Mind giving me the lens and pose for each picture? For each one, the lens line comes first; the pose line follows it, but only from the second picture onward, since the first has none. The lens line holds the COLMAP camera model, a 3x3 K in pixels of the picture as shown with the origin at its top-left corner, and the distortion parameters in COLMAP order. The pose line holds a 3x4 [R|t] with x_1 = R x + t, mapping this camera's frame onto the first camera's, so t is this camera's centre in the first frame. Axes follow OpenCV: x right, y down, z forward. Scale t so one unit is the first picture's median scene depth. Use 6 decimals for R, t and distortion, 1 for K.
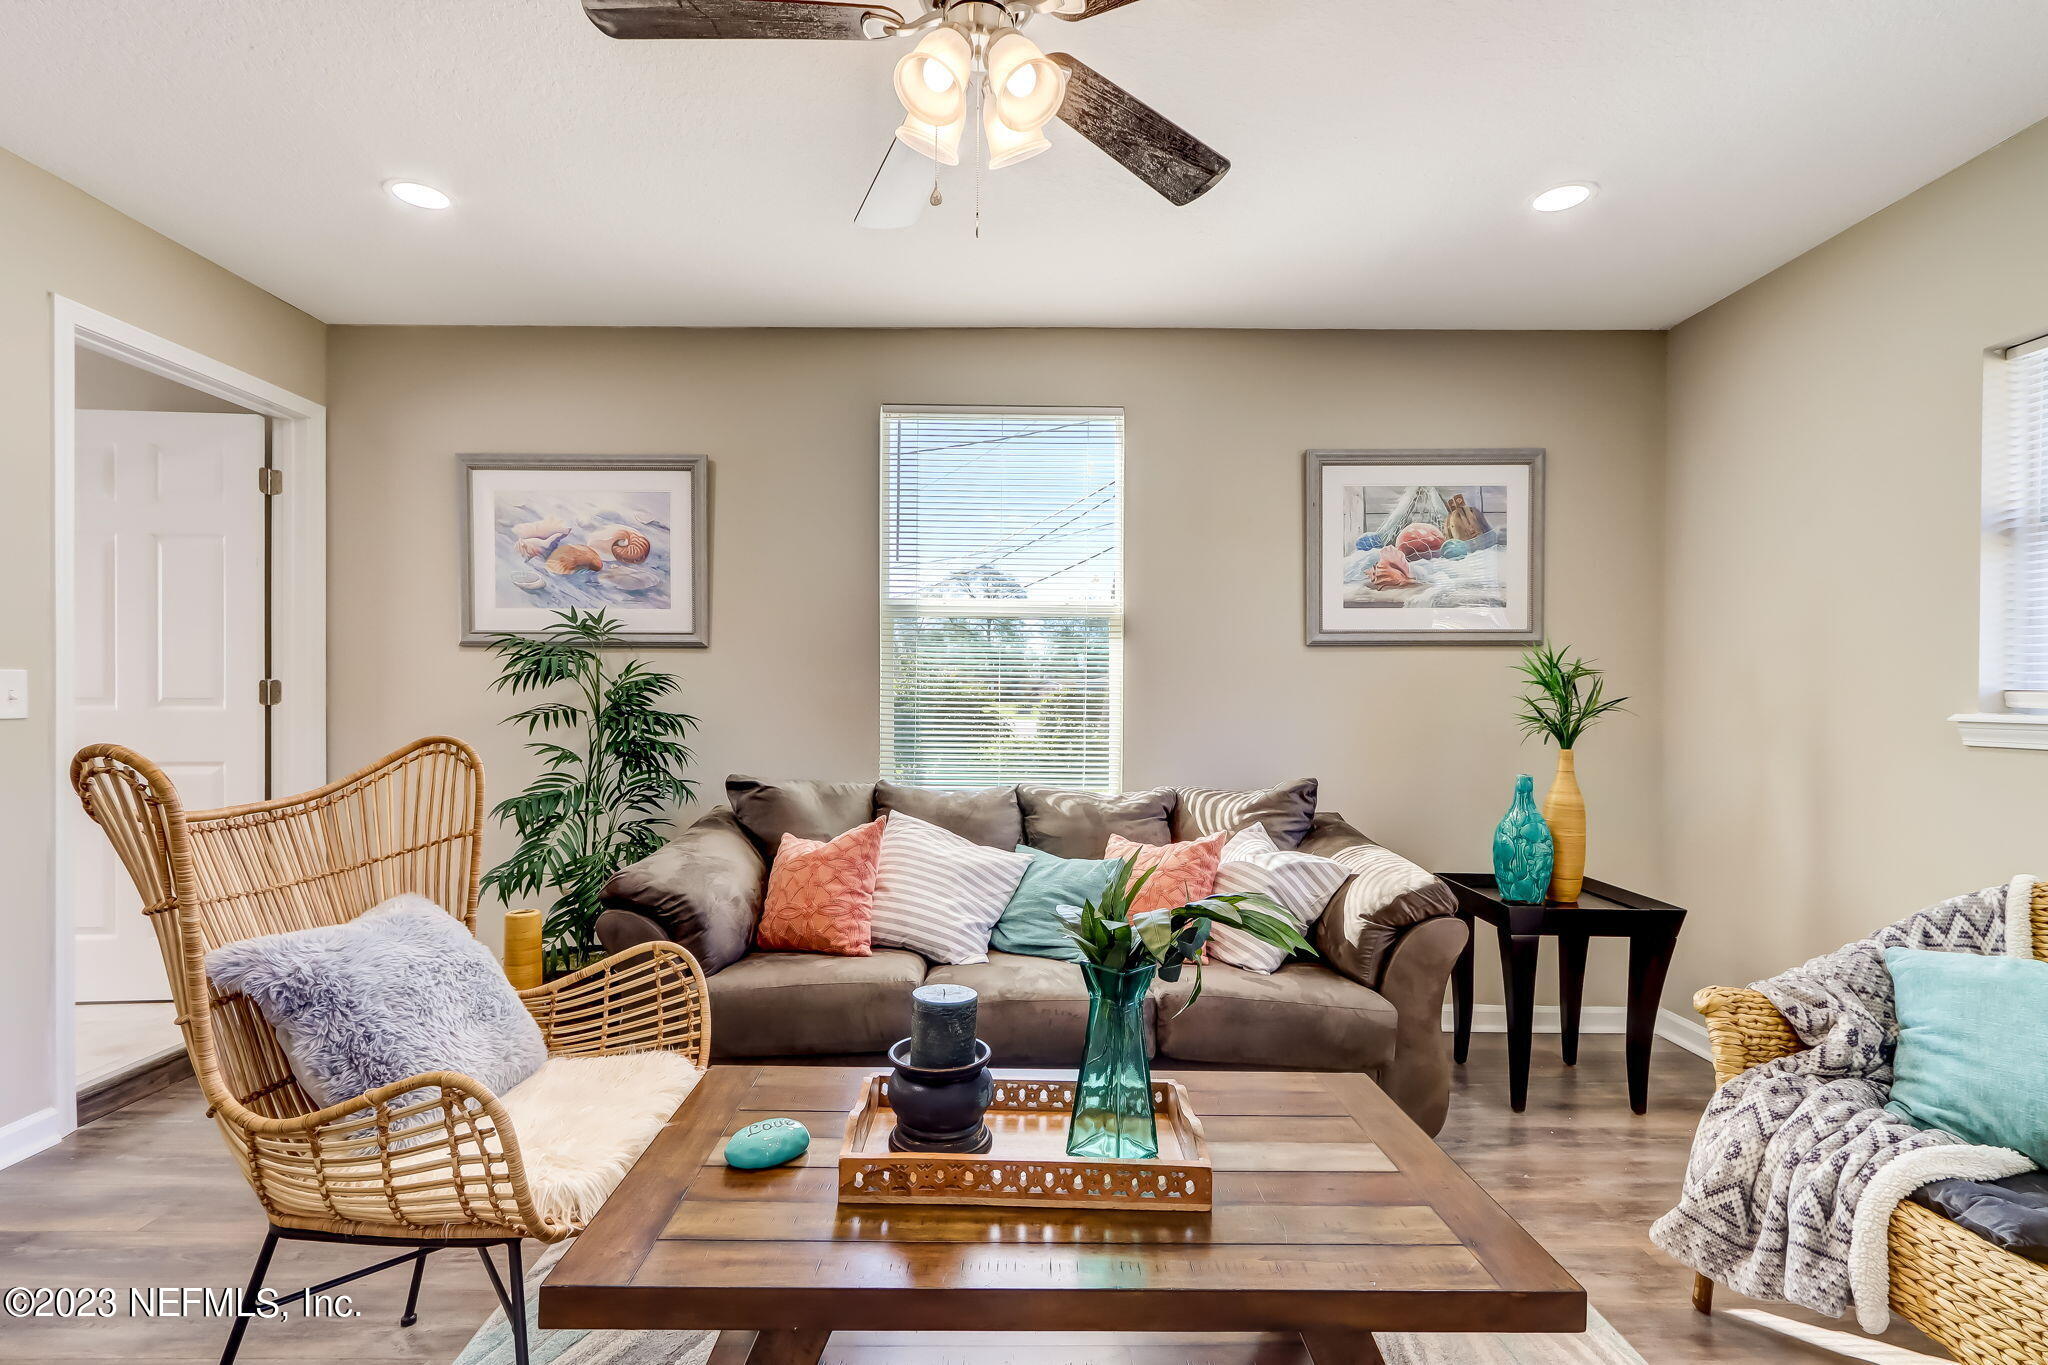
lens RADIAL K [[947.8, 0, 1024.6], [0, 947.8, 689.3], [0, 0, 1]] dist [0.001084, 0.001442]
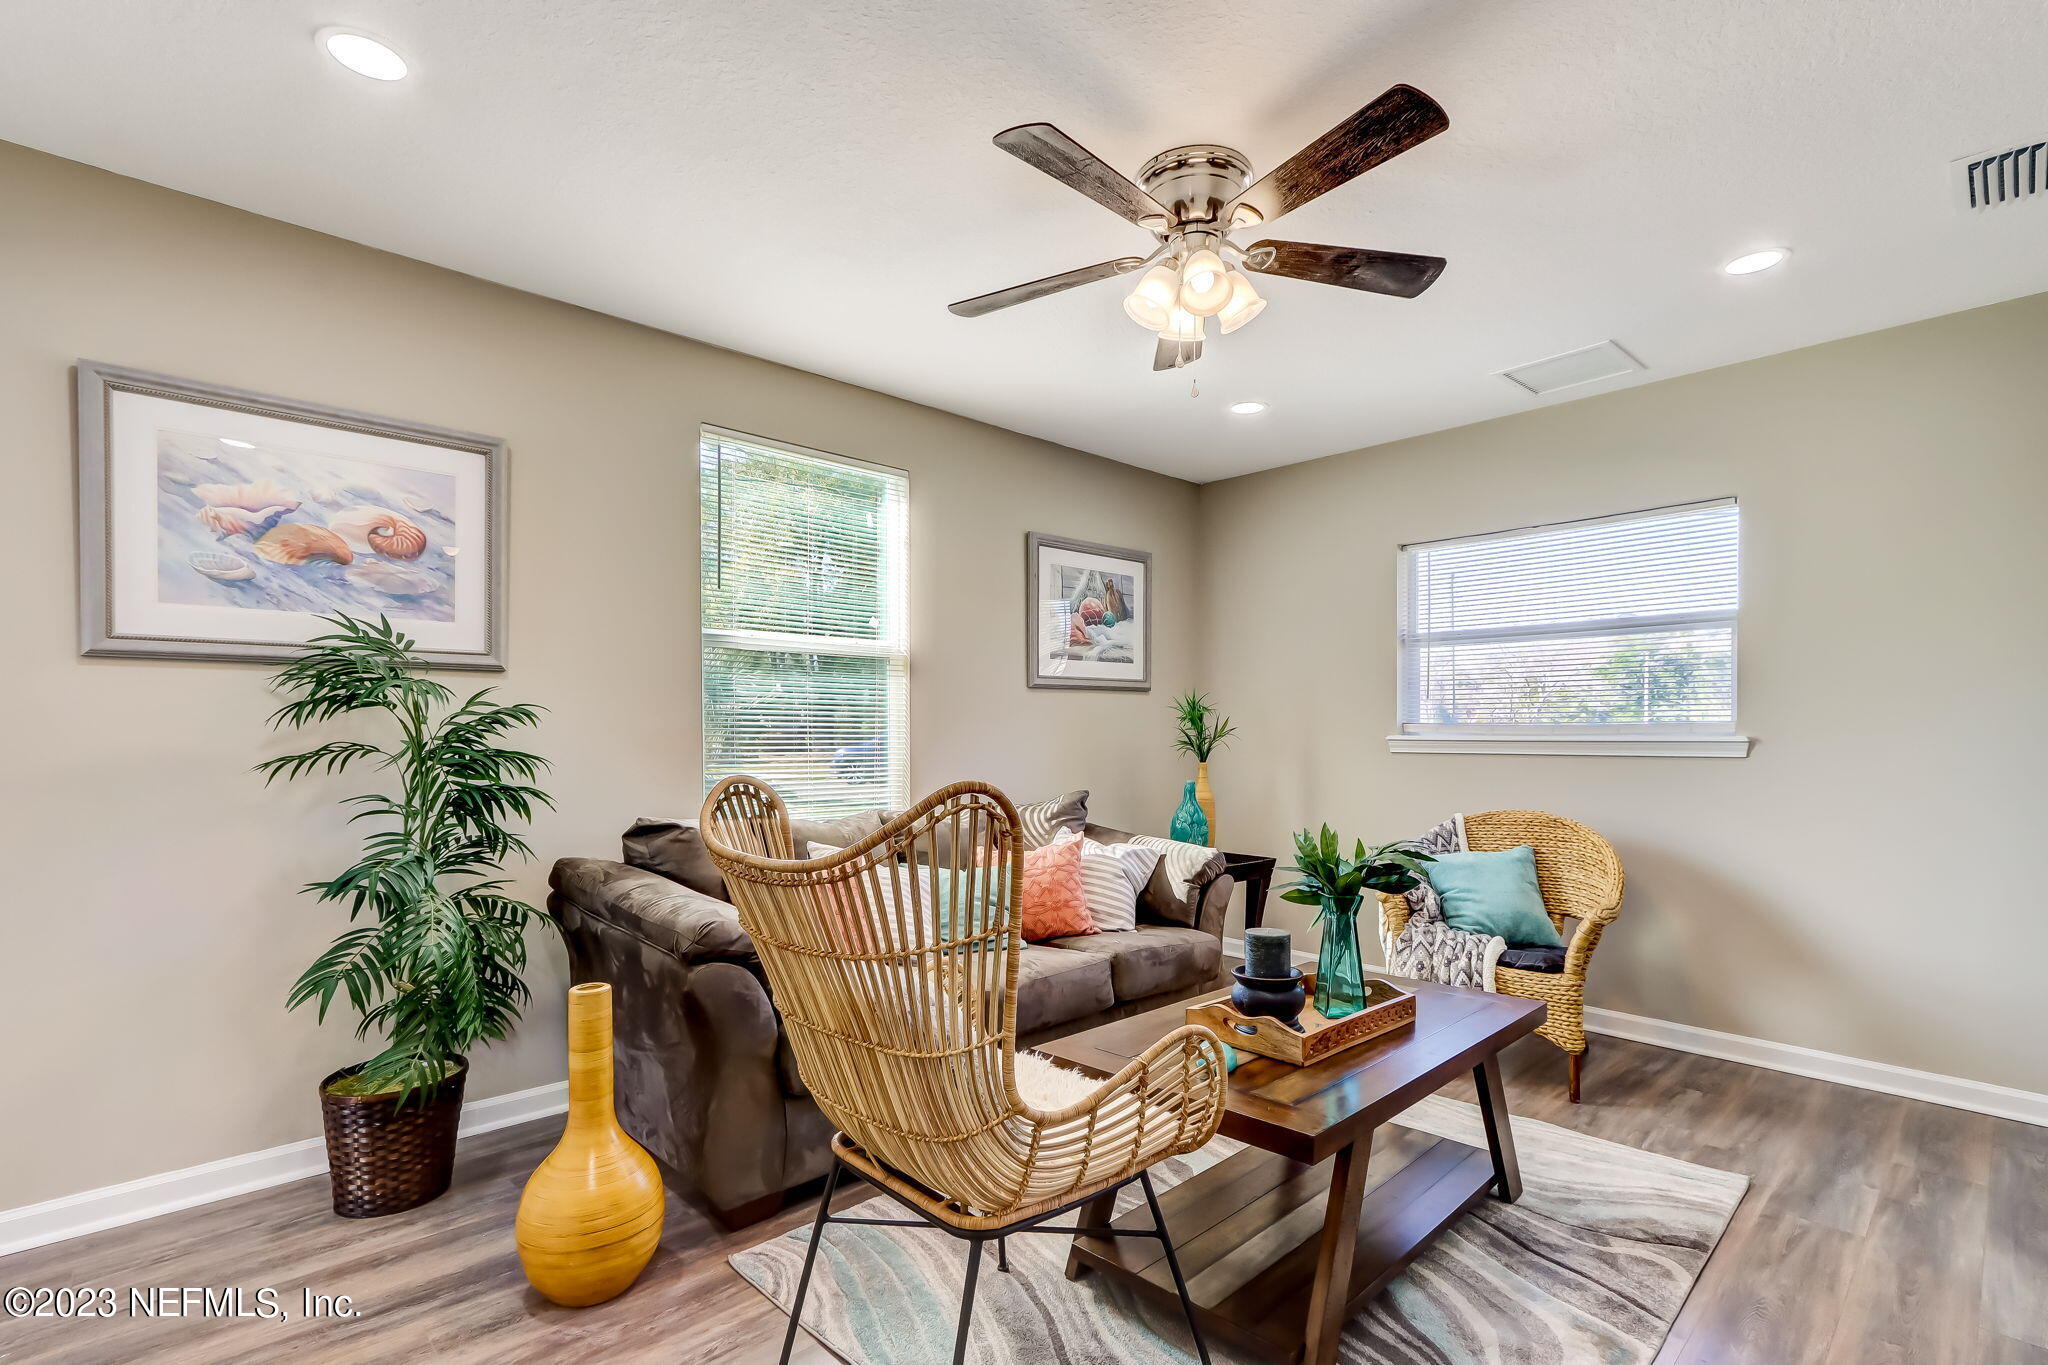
lens RADIAL K [[962.6, 0, 1049.6], [0, 962.6, 712.6], [0, 0, 1]] dist [0.000128, 0.000680]
pose [[0.718128, 0.006125, 0.695884, -0.579437], [-0.000472, 0.999965, -0.008314, -0.002003], [-0.695911, 0.005642, 0.718106, 0.068430]]
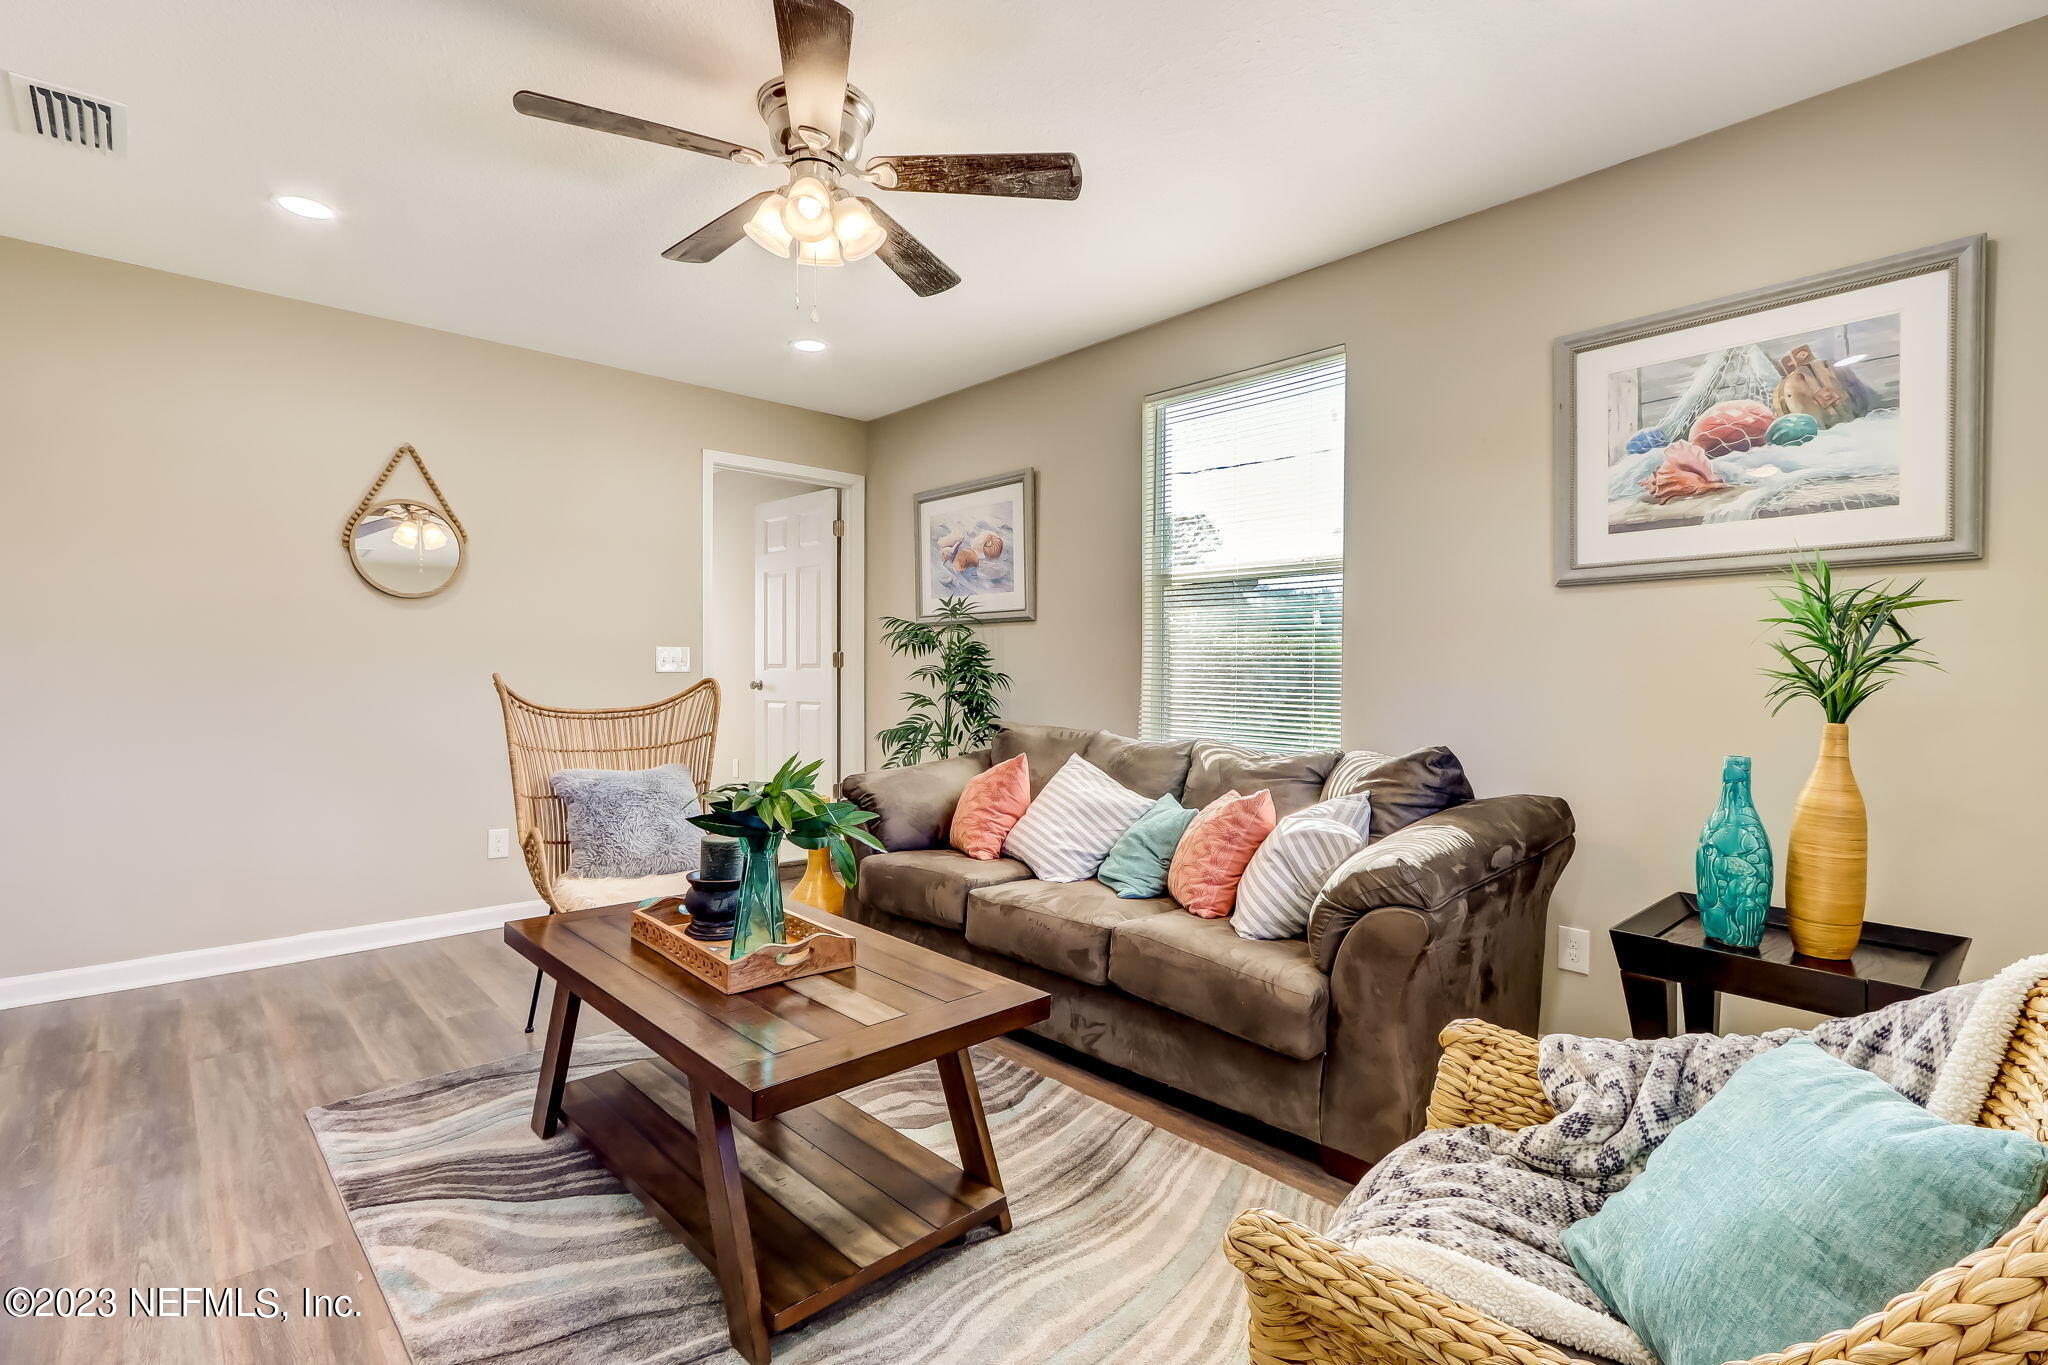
lens RADIAL K [[965.6, 0, 1021.9], [0, 965.6, 671.6], [0, 0, 1]] dist [0.000637, 0.000597]
pose [[0.669871, -0.002210, -0.742474, 0.607091], [0.007242, 0.999967, 0.003558, 0.019213], [0.742442, -0.007760, 0.669866, 0.131081]]
